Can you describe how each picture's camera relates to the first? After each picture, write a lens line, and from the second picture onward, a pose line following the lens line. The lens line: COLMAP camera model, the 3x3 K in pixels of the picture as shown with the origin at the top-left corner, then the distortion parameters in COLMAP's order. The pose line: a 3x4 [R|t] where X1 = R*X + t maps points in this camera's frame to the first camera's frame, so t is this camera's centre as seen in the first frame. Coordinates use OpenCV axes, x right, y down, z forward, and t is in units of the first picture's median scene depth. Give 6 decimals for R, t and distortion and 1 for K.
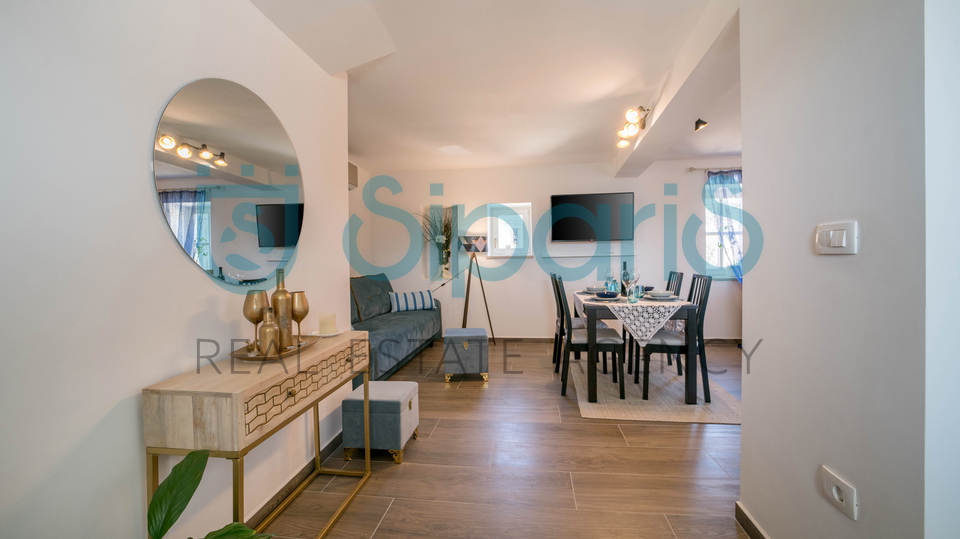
lens RADIAL K [[395.6, 0, 508.1], [0, 395.6, 266.7], [0, 0, 1]] dist [0.000400, 0.000028]
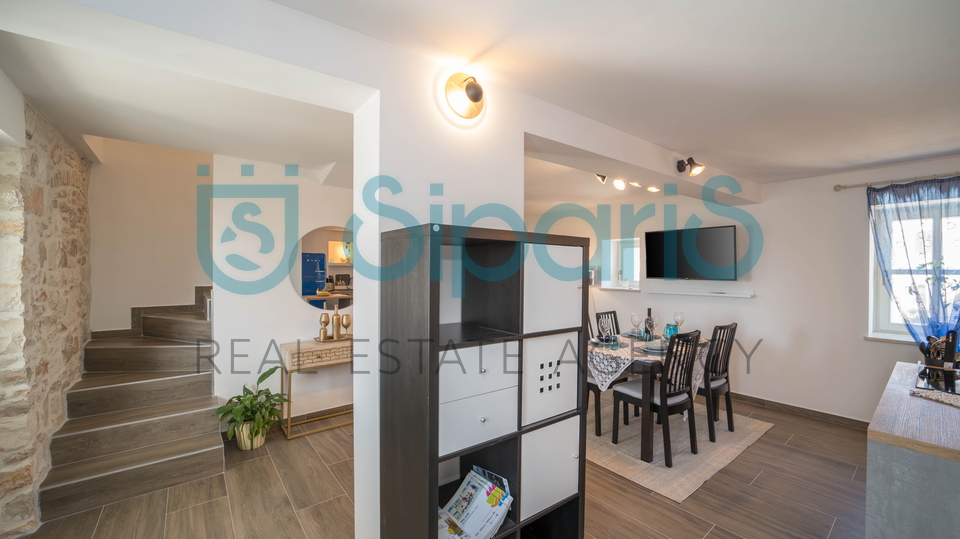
lens RADIAL K [[396.3, 0, 465.6], [0, 396.3, 270.8], [0, 0, 1]] dist [-0.000112, -0.000037]
pose [[0.676368, 0.022795, -0.736211, 1.388134], [-0.028374, 0.999585, 0.004882, -0.191804], [0.736017, 0.017587, 0.676734, -0.024226]]
